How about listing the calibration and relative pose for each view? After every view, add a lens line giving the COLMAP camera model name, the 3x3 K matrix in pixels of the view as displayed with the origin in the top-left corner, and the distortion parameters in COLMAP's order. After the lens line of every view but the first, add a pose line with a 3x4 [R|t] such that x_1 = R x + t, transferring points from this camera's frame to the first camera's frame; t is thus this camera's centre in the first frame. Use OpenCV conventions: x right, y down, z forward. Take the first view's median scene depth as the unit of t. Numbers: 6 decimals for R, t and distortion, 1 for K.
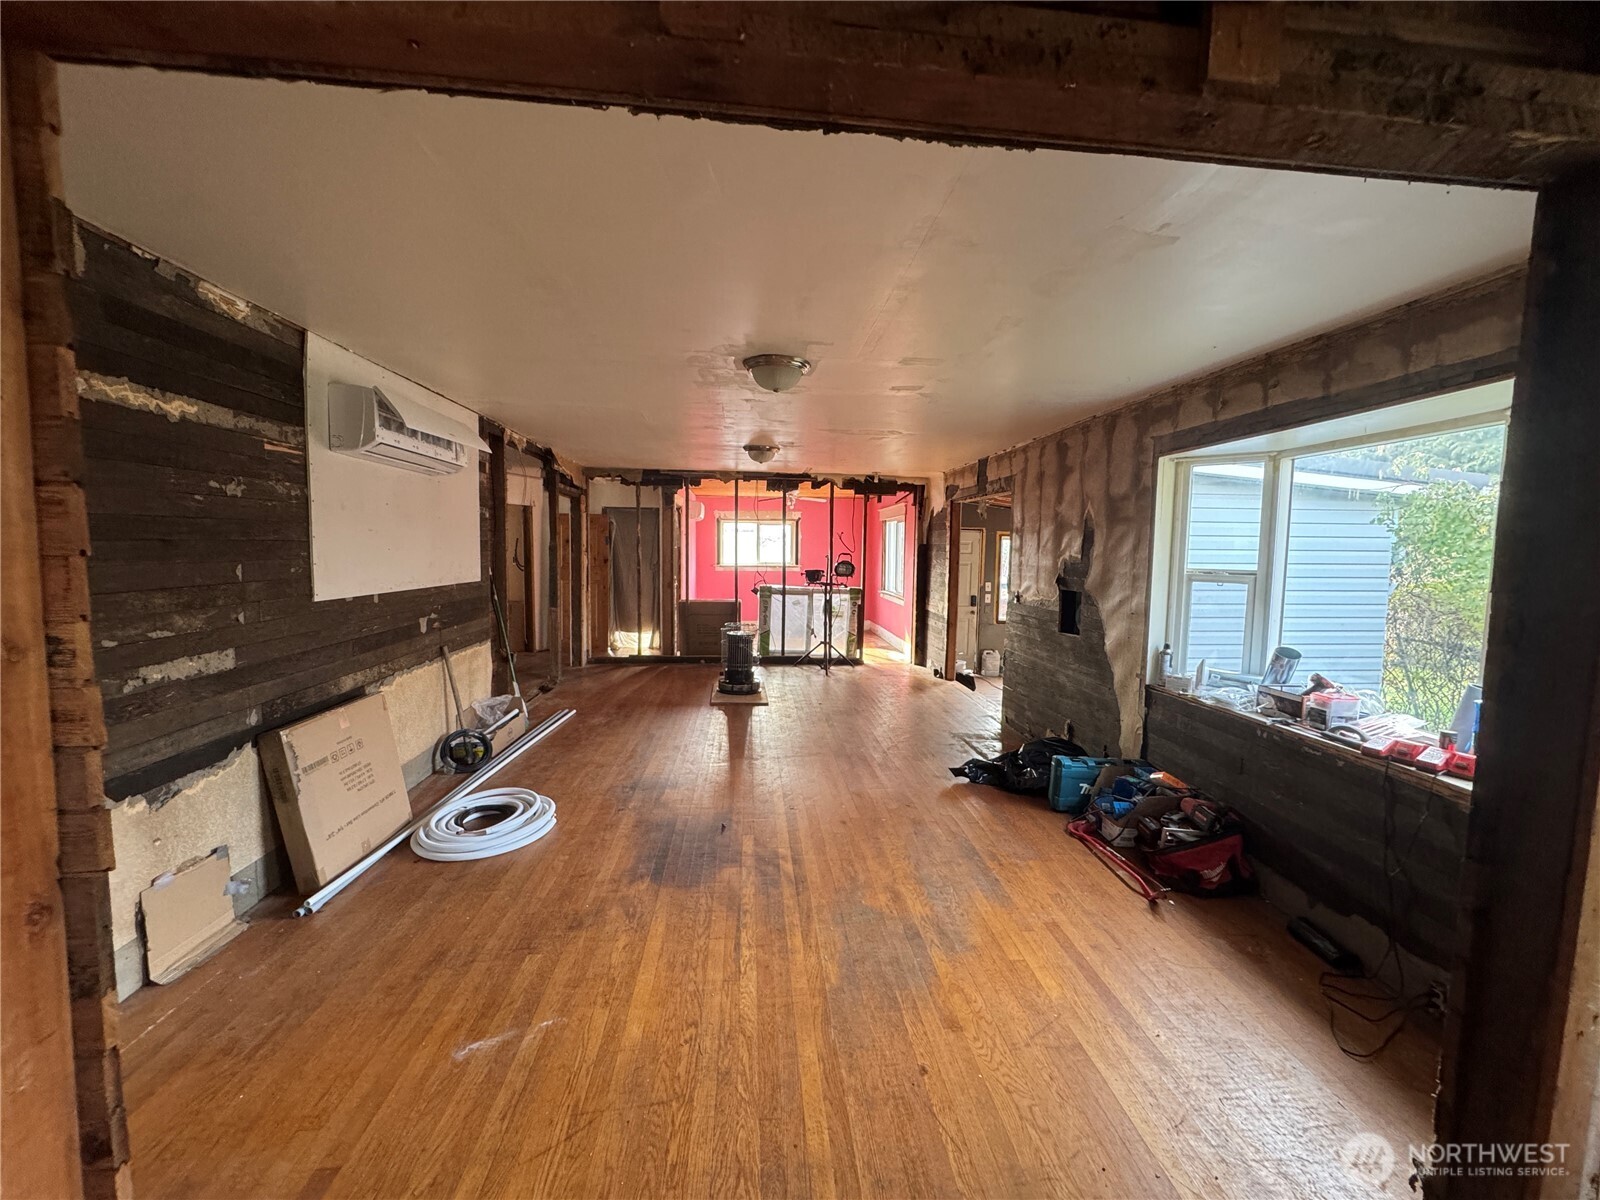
lens RADIAL K [[634.8, 0, 803.6], [0, 634.8, 601.6], [0, 0, 1]] dist [0.000850, -0.000099]
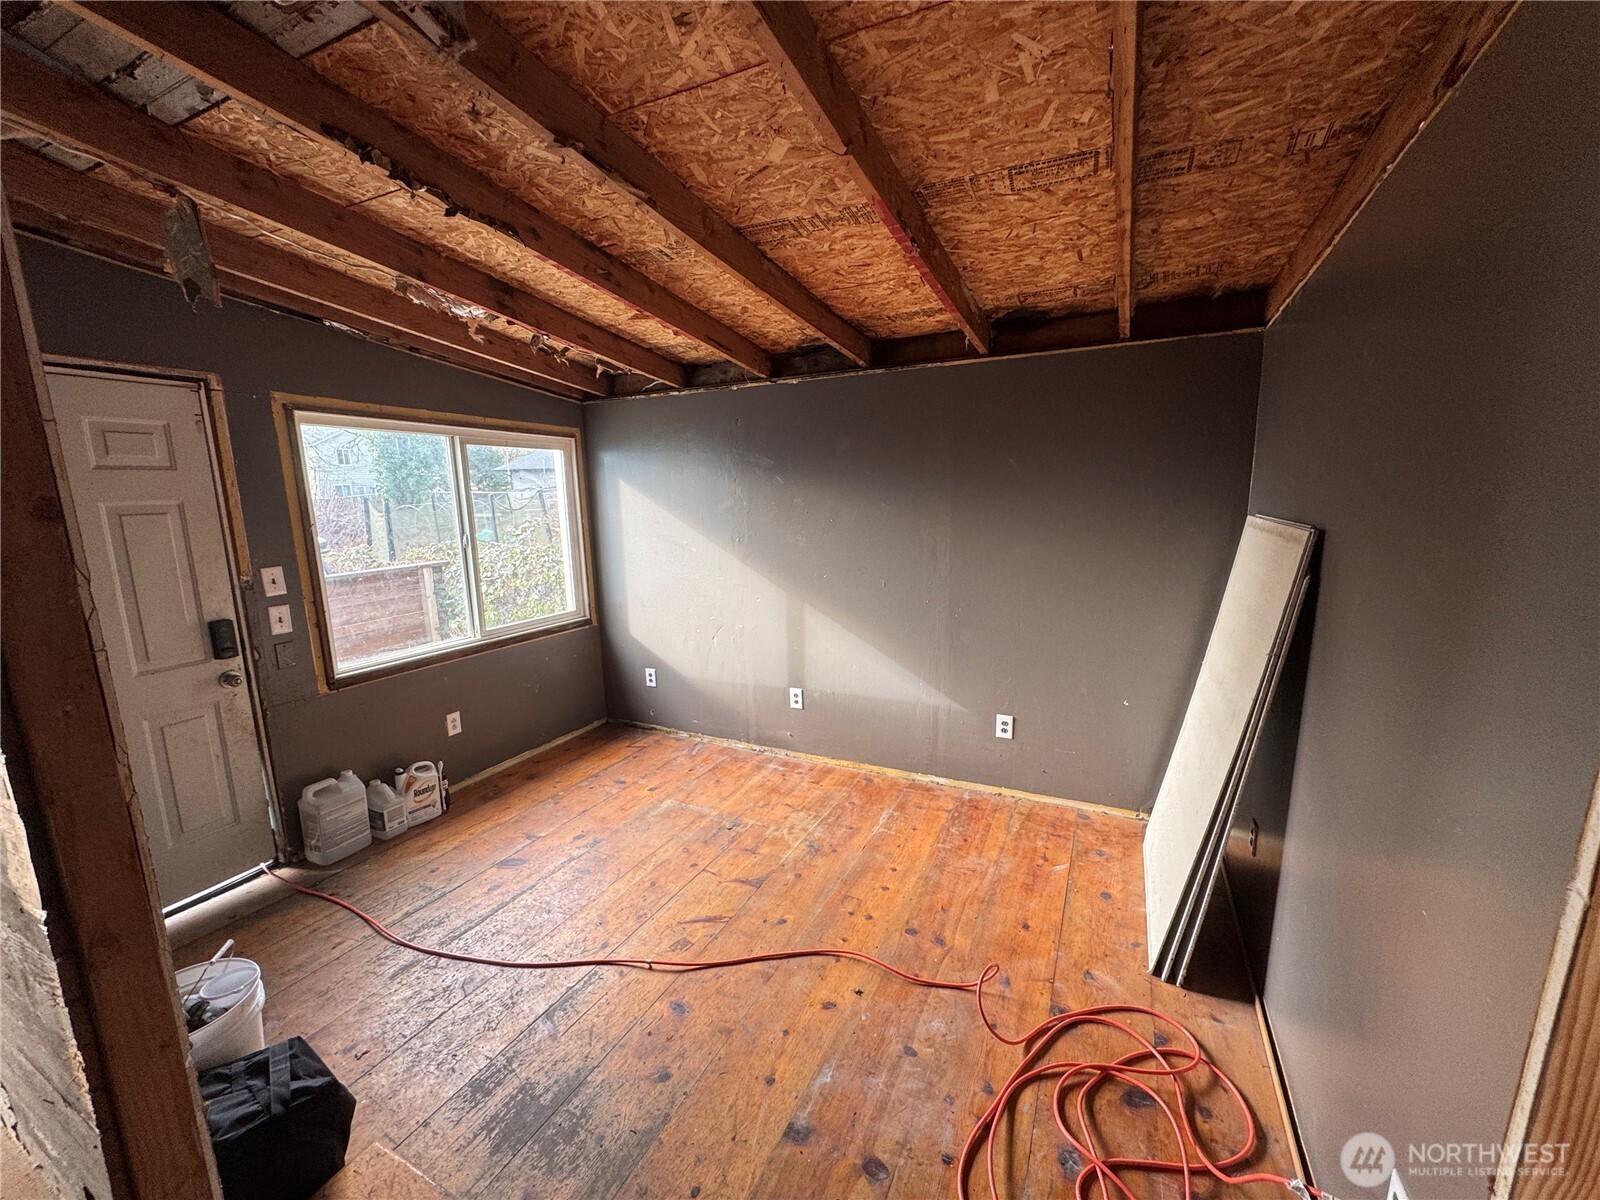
lens RADIAL K [[634.8, 0, 802.0], [0, 634.8, 600.8], [0, 0, 1]] dist [0.000850, -0.000099]
pose [[0.520910, -0.178968, 0.834640, 0.407513], [0.088610, 0.983829, 0.155655, -0.094160], [-0.849000, -0.007125, 0.528344, 1.520053]]
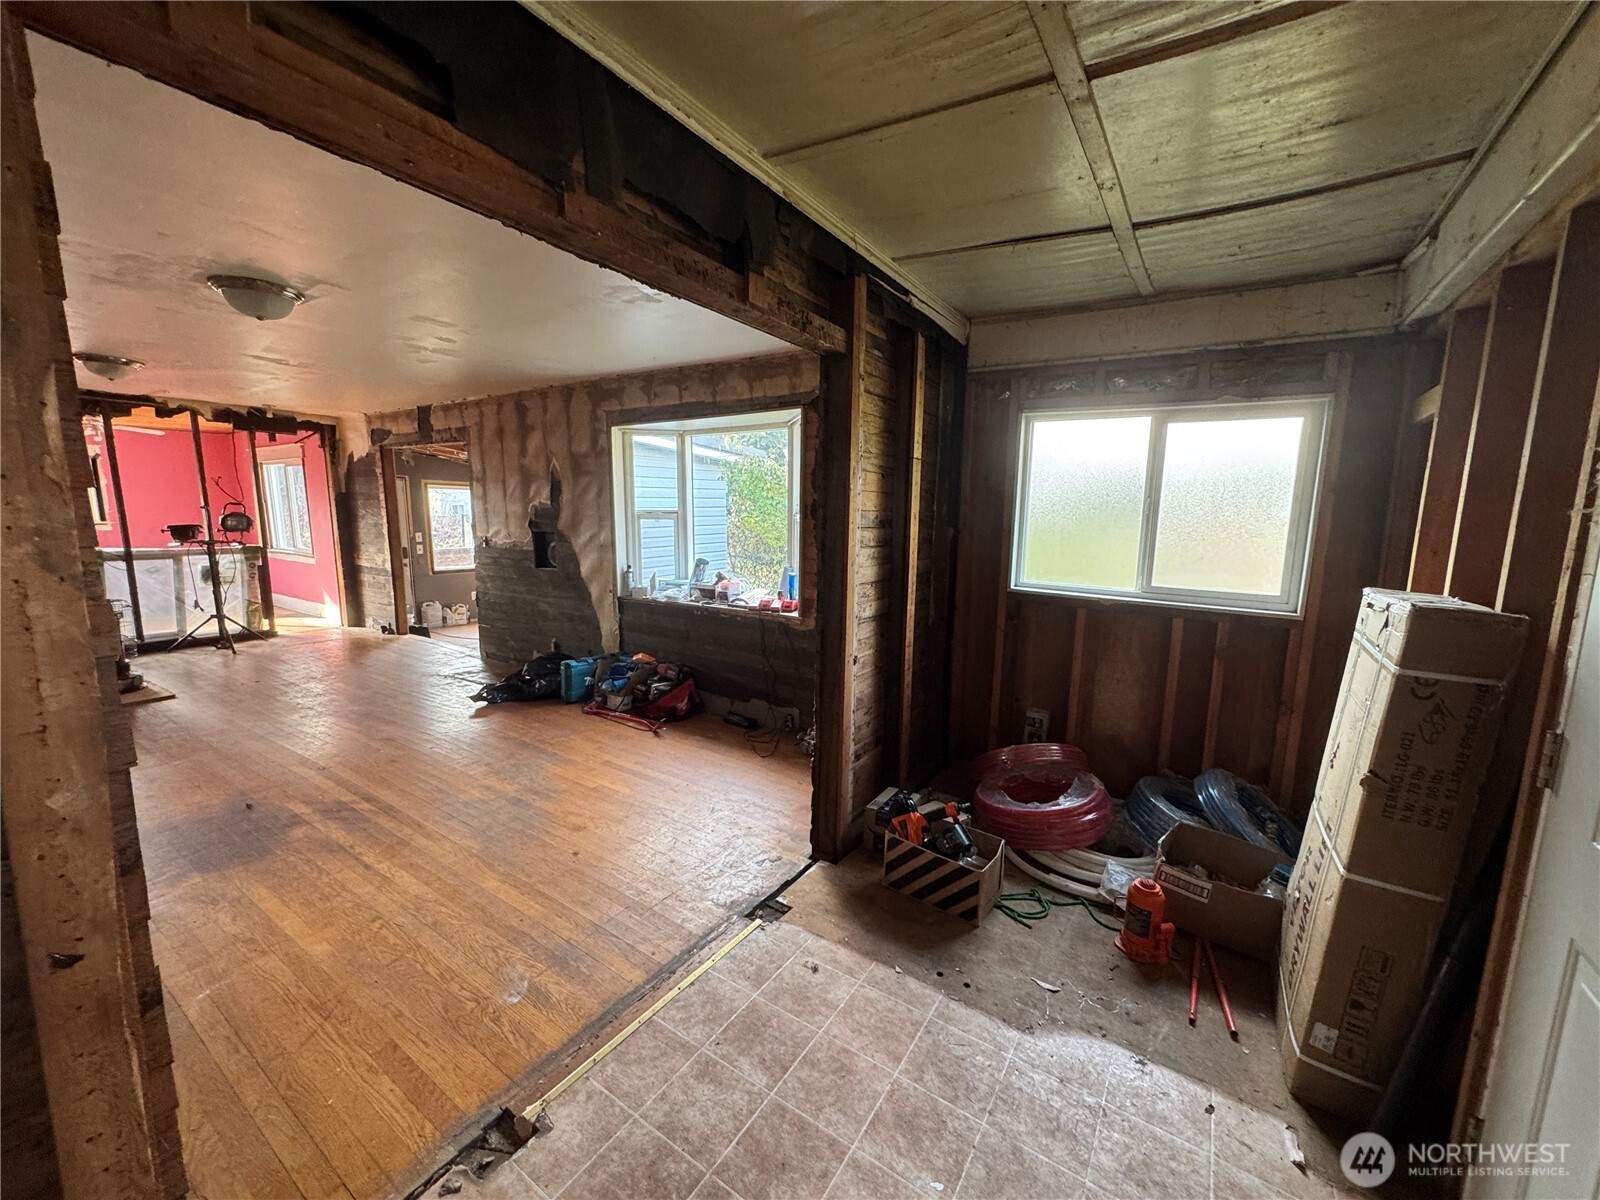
lens RADIAL K [[634.8, 0, 800.1], [0, 634.8, 604.6], [0, 0, 1]] dist [0.000850, -0.000099]
pose [[0.619553, -0.131362, 0.773885, -0.272666], [0.068134, 0.991176, 0.113700, 0.019497], [-0.781992, -0.017716, 0.623037, -0.151490]]
